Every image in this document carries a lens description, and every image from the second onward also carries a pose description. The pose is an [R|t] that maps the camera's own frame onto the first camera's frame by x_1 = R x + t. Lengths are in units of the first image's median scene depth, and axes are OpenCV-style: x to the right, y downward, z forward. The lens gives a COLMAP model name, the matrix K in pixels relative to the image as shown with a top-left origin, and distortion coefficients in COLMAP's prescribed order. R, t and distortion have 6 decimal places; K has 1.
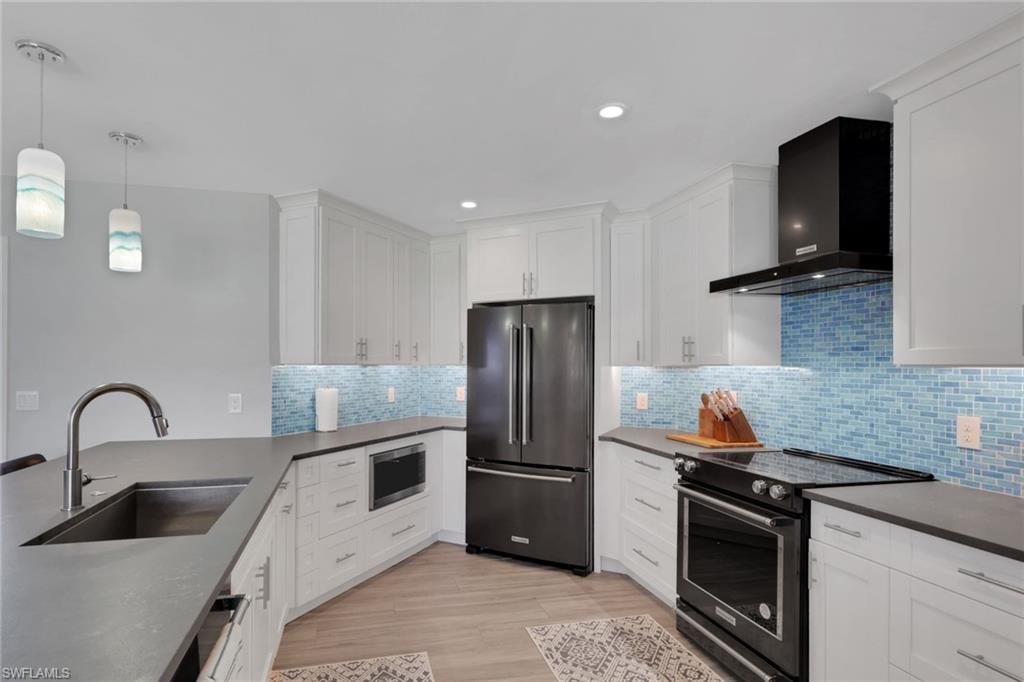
lens RADIAL K [[531.3, 0, 490.0], [0, 531.3, 364.3], [0, 0, 1]] dist [0.001070, 0.000144]
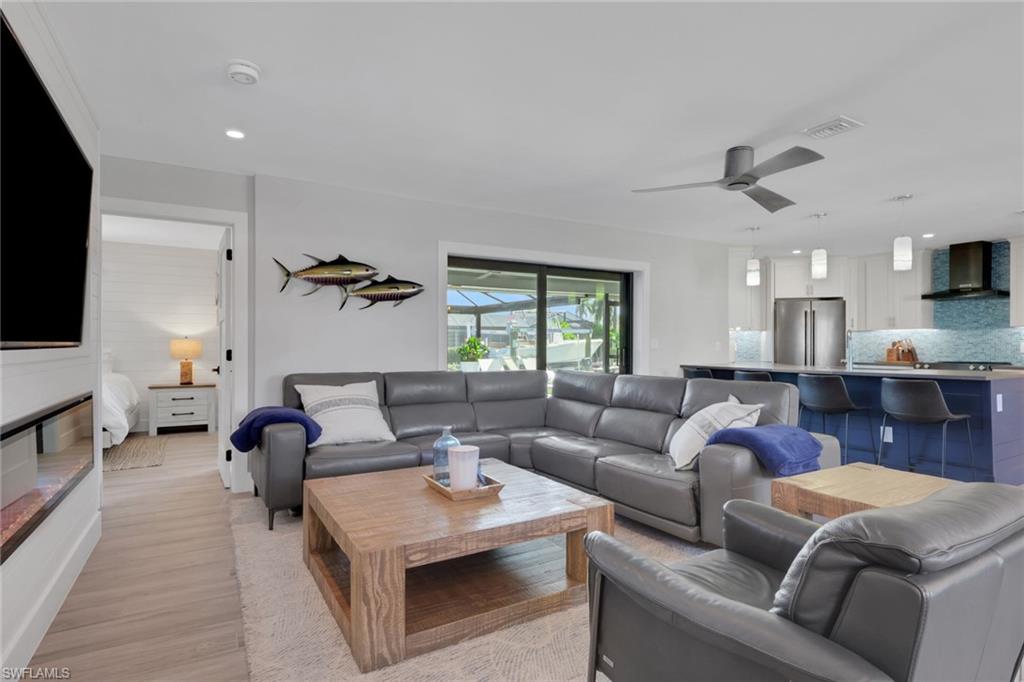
lens RADIAL K [[527.0, 0, 512.7], [0, 527.0, 345.1], [0, 0, 1]] dist [-0.000818, -0.000214]
pose [[0.959676, -0.001859, 0.281101, -2.025479], [0.000737, 0.999991, 0.004099, 0.066875], [-0.281106, -0.003727, 0.959669, -0.799694]]
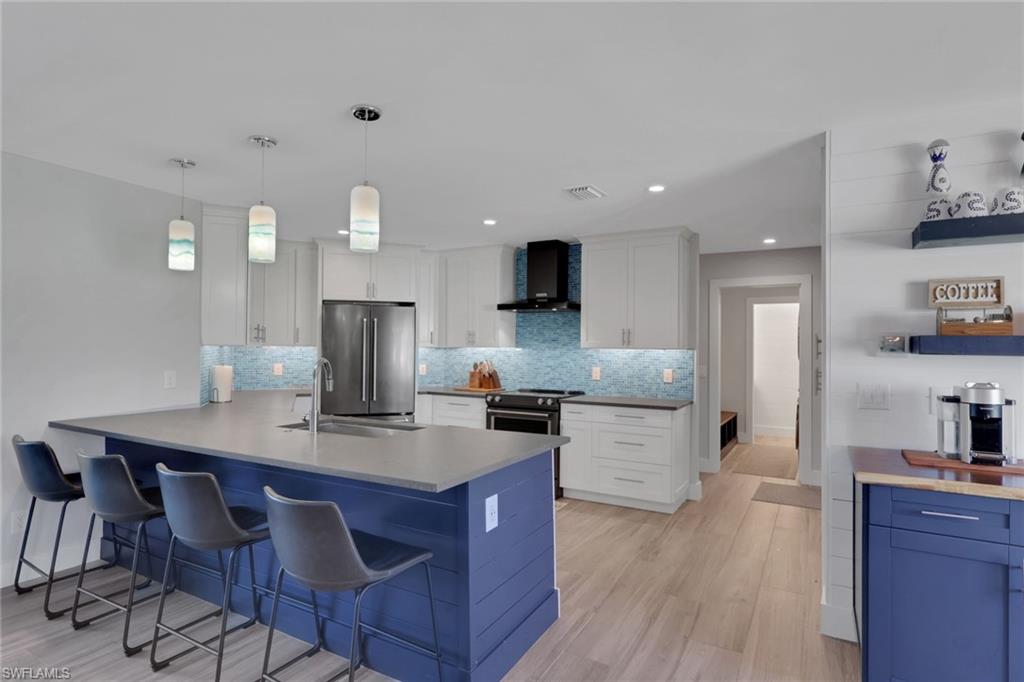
lens RADIAL K [[530.4, 0, 512.0], [0, 530.4, 341.0], [0, 0, 1]] dist [0.002933, 0.009305]
pose [[0.686913, 0.010918, 0.726658, -0.897484], [-0.008247, 0.999940, -0.007228, -0.007730], [-0.726693, -0.001028, 0.686962, -0.342814]]
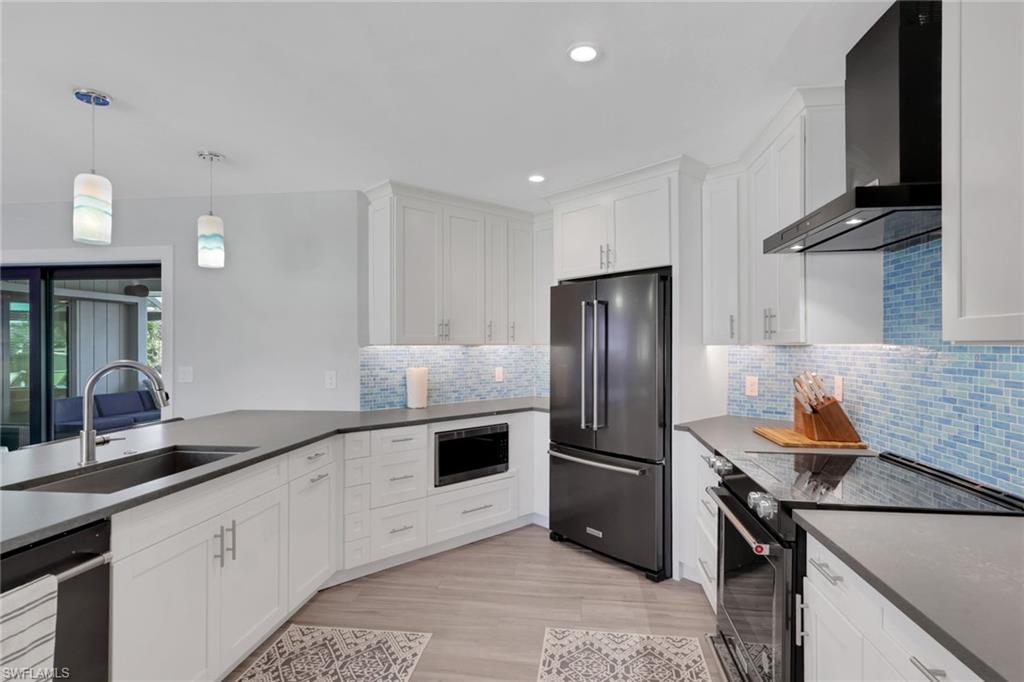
lens RADIAL K [[526.6, 0, 535.5], [0, 526.6, 344.4], [0, 0, 1]] dist [0.000882, 0.000453]
pose [[0.937761, -0.005201, -0.347244, 0.346217], [0.005325, 0.999986, -0.000595, 0.001767], [0.347242, -0.001292, 0.937775, 0.123274]]
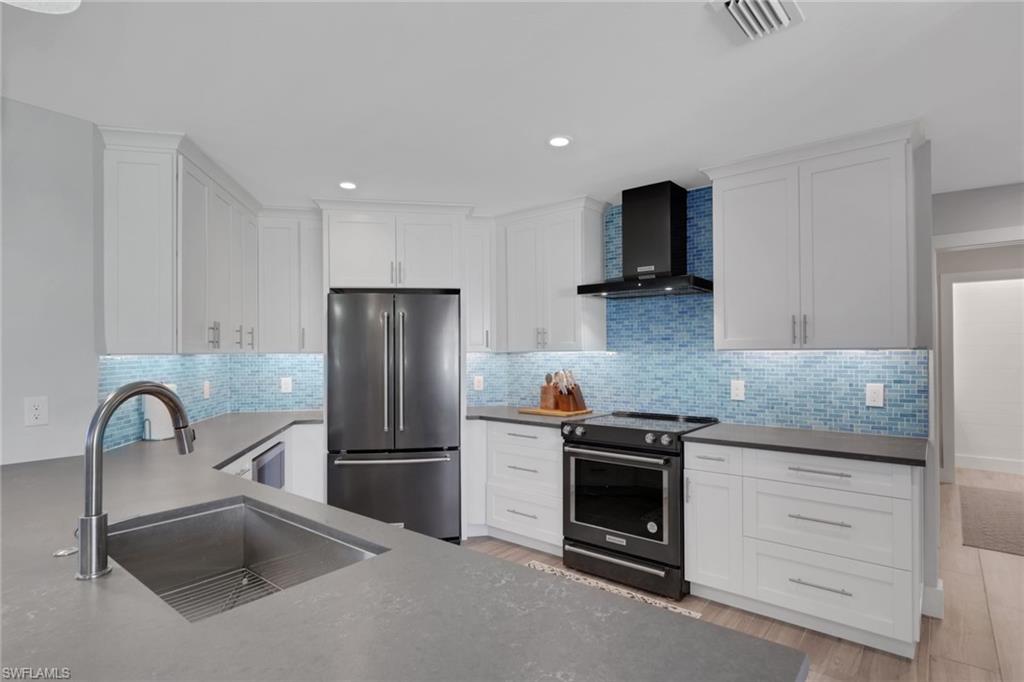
lens RADIAL K [[512.8, 0, 511.9], [0, 512.8, 346.1], [0, 0, 1]] dist [-0.000952, -0.000253]
pose [[0.803075, -0.002514, 0.595873, -0.423357], [0.008231, 0.999942, -0.006874, -0.002546], [-0.595822, 0.010425, 0.803049, 0.100175]]
